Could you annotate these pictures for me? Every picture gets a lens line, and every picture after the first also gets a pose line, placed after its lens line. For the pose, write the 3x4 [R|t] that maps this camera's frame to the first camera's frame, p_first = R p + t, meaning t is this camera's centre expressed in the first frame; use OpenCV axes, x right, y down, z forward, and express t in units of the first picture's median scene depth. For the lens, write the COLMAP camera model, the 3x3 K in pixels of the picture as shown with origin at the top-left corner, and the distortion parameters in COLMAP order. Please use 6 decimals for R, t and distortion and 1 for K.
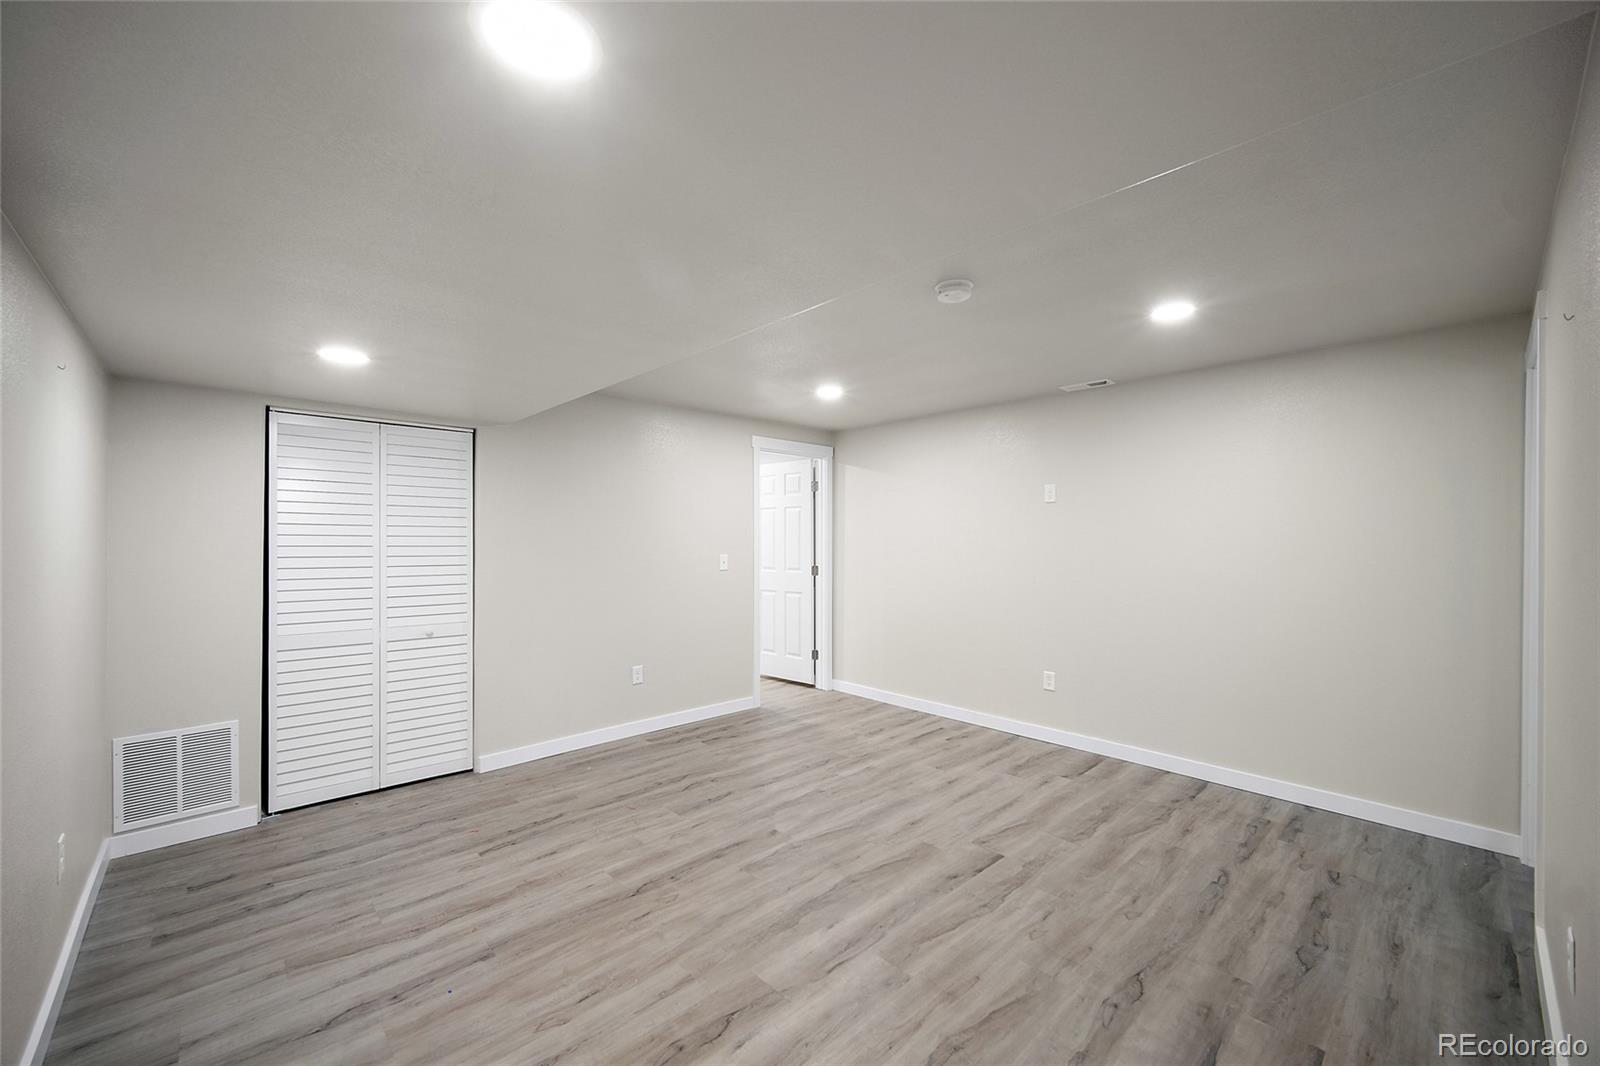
lens RADIAL K [[636.5, 0, 799.4], [0, 636.5, 536.8], [0, 0, 1]] dist [-0.002213, 0.001752]
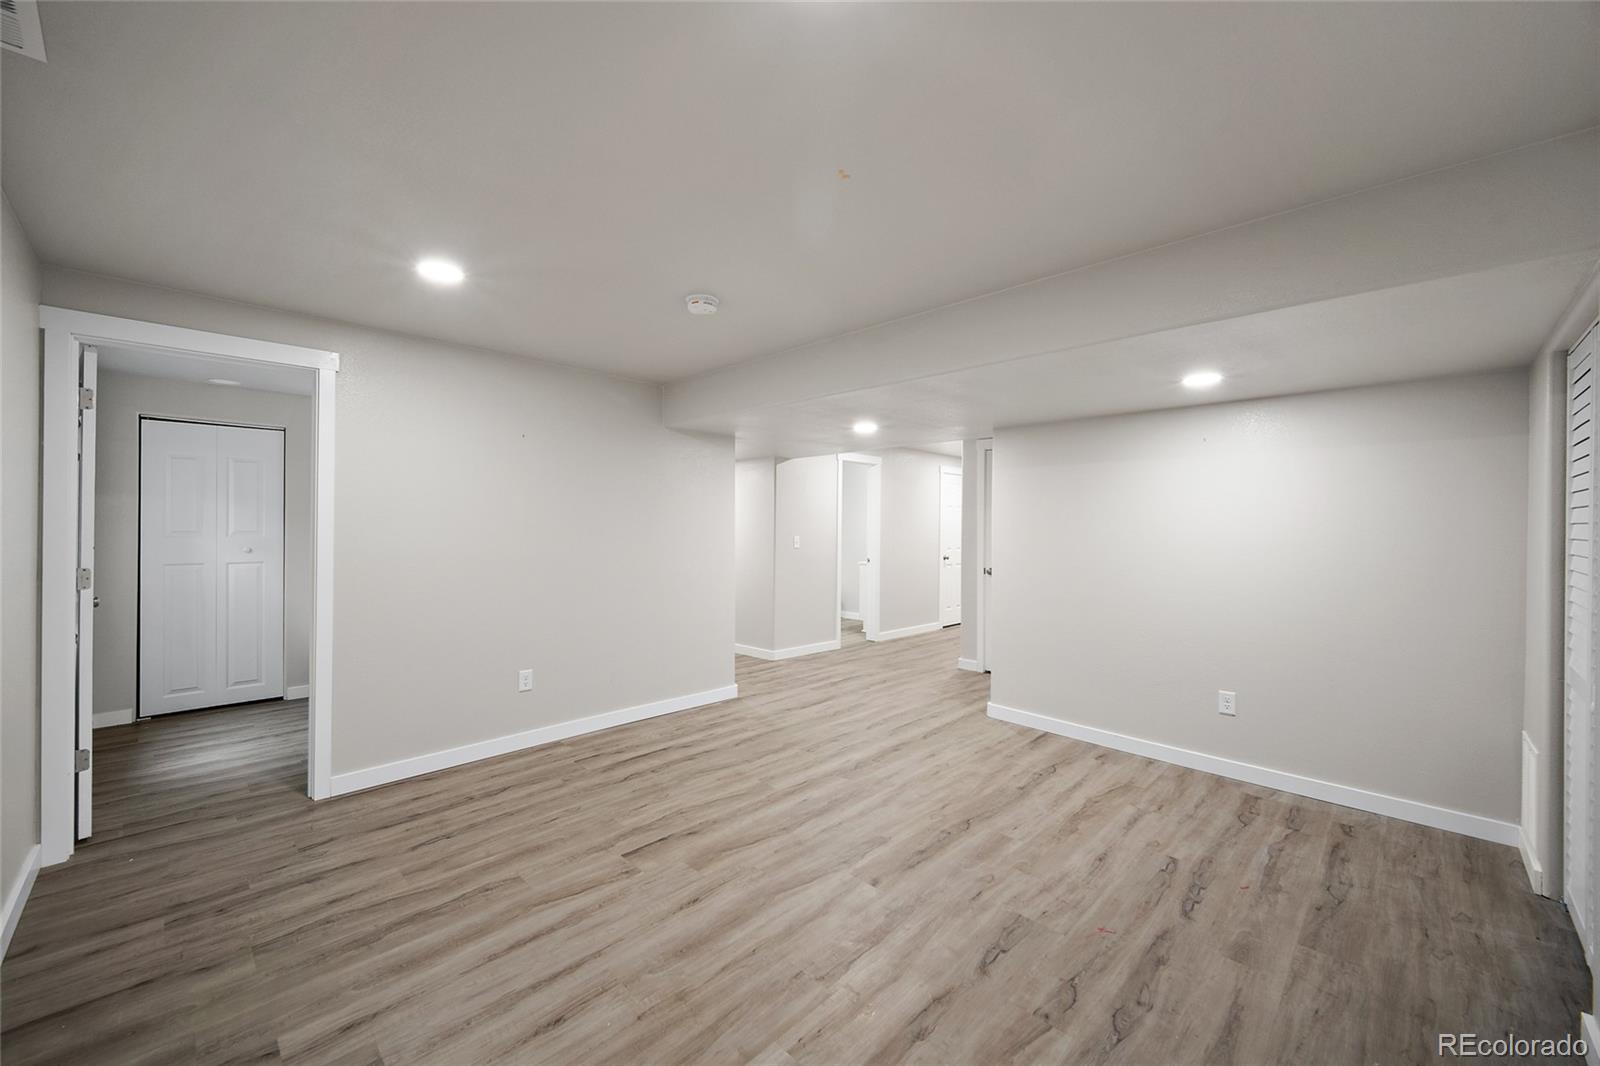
lens RADIAL K [[636.5, 0, 800.3], [0, 636.5, 531.0], [0, 0, 1]] dist [-0.002213, 0.001752]
pose [[-0.999074, -0.010812, -0.041656, 0.103580], [-0.010775, 0.999941, -0.001129, 0.018900], [0.041666, -0.000679, -0.999131, 2.006312]]
